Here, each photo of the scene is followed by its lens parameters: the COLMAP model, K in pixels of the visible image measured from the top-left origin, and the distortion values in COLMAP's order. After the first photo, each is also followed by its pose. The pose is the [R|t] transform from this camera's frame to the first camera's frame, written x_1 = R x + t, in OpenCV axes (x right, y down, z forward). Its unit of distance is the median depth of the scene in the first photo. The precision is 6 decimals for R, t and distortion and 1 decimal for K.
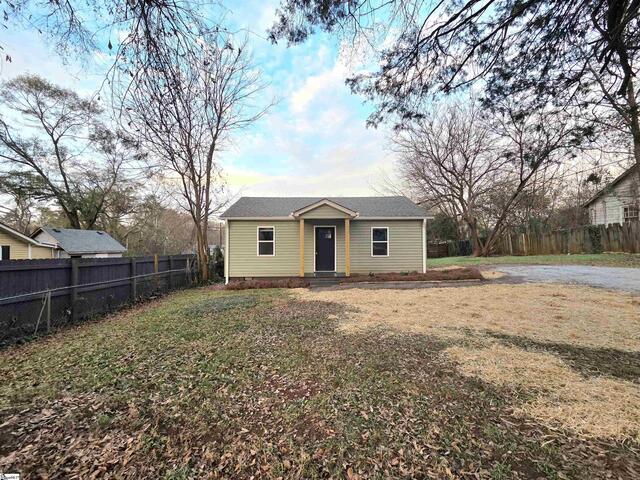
lens RADIAL K [[260.1, 0, 320.0], [0, 260.1, 240.0], [0, 0, 1]] dist [-0.000385, -0.000161]
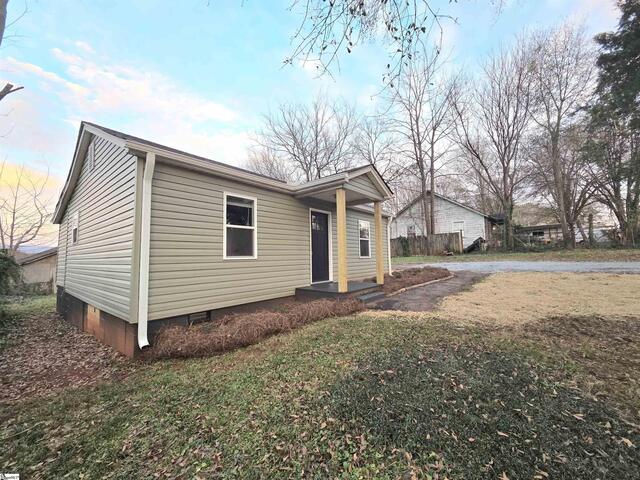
lens RADIAL K [[260.1, 0, 320.0], [0, 260.1, 240.0], [0, 0, 1]] dist [-0.000385, -0.000161]
pose [[0.645116, 0.041852, 0.762938, -0.466842], [-0.000486, 0.998521, -0.054364, 0.052973], [-0.764085, 0.034700, 0.644182, 0.592575]]
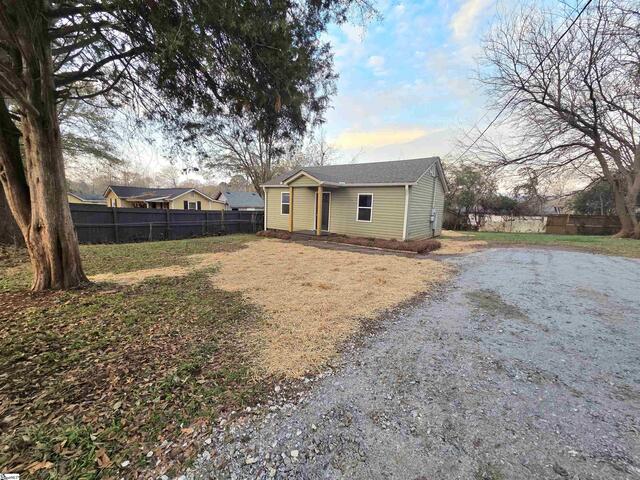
lens RADIAL K [[260.1, 0, 320.0], [0, 260.1, 240.0], [0, 0, 1]] dist [-0.000385, -0.000161]
pose [[0.791889, 0.116702, -0.599410, 0.734257], [-0.025285, 0.986994, 0.158759, -0.026291], [0.610141, -0.110564, 0.784540, 0.052617]]
